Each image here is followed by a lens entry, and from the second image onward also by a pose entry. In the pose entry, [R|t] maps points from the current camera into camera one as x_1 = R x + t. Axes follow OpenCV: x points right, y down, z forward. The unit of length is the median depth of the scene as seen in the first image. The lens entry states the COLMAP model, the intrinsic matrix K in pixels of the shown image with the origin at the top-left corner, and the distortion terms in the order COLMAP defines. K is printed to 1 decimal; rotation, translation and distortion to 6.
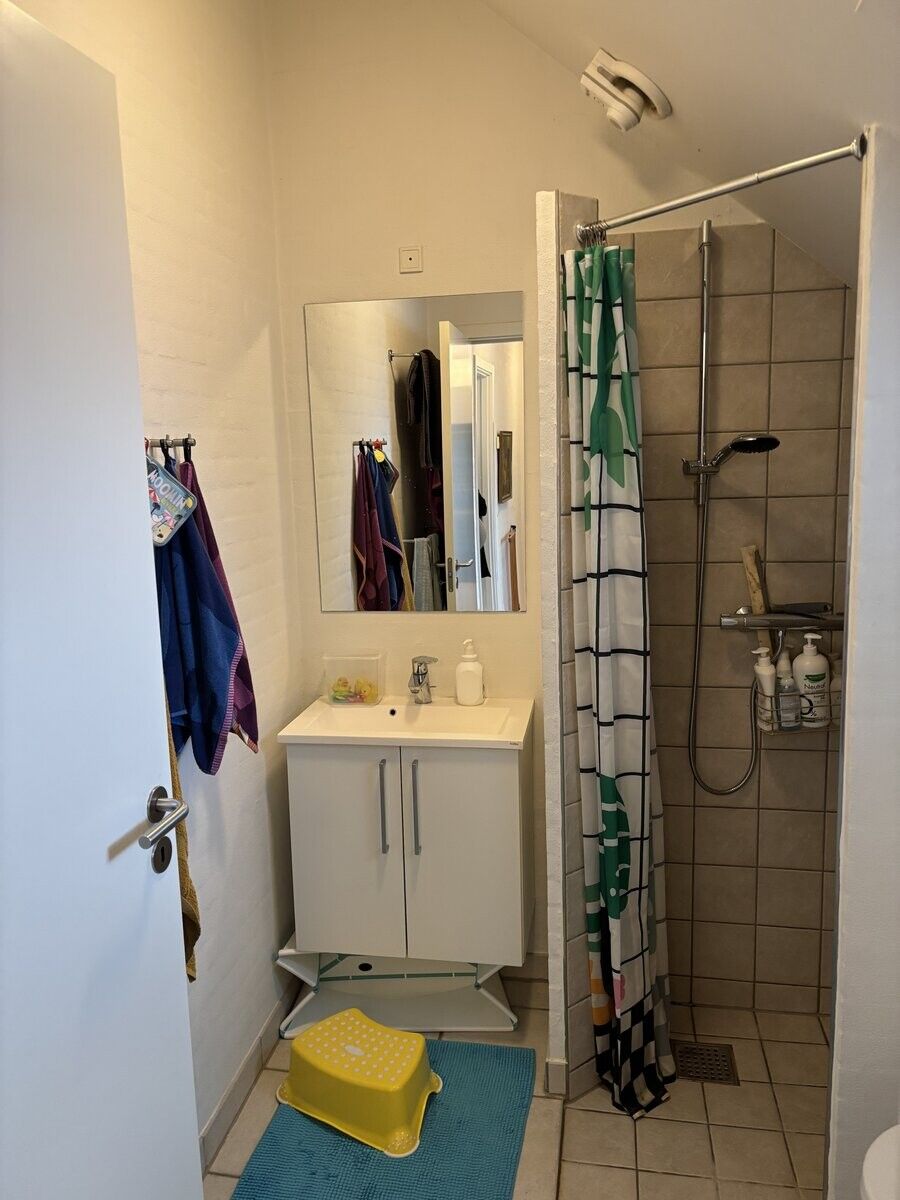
lens RADIAL K [[890.7, 0, 448.5], [0, 890.7, 596.0], [0, 0, 1]] dist [0.004419, -0.057390]
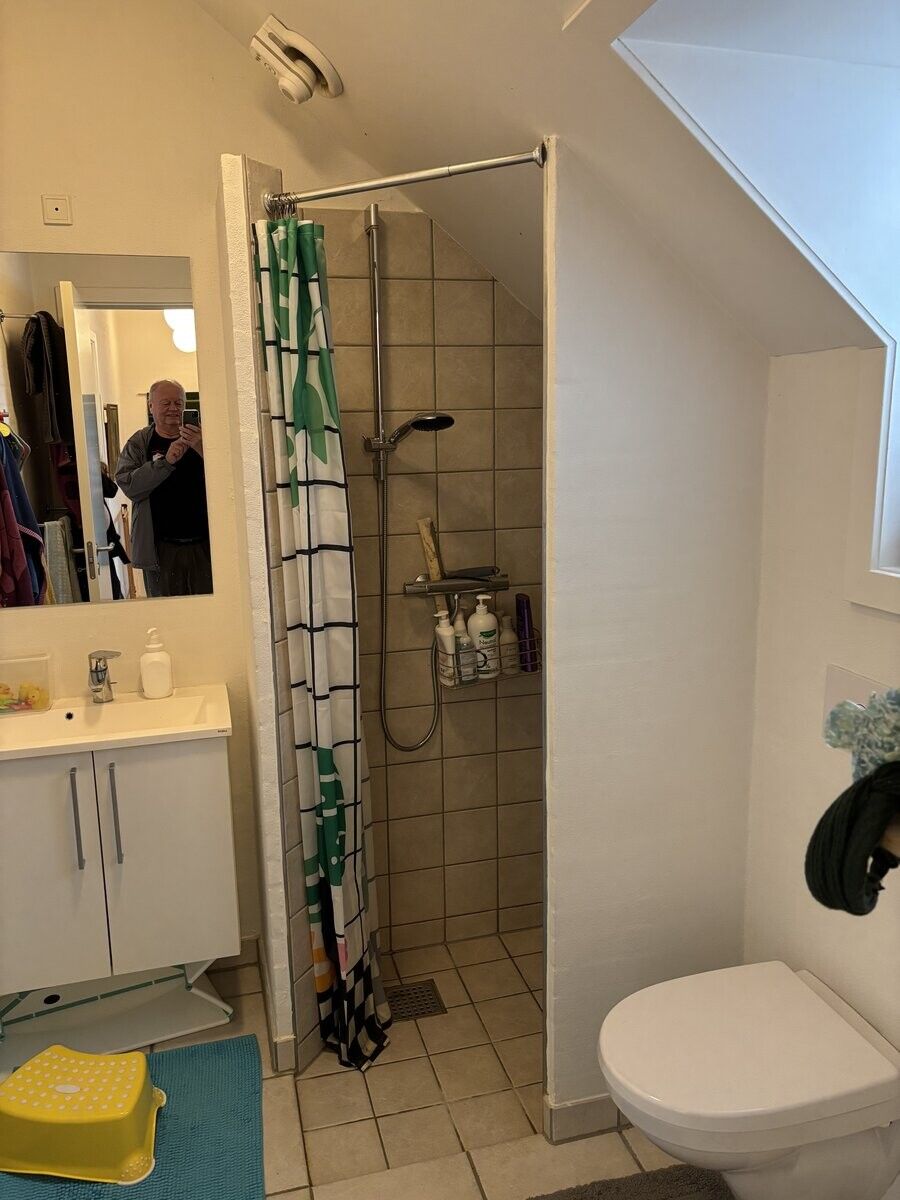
lens RADIAL K [[886.7, 0, 450.0], [0, 886.7, 600.0], [0, 0, 1]] dist [0.004758, -0.055980]
pose [[0.891068, -0.075596, 0.447531, -0.125802], [0.061417, 0.997046, 0.046132, -0.004575], [-0.449696, -0.013621, 0.893078, 0.031465]]
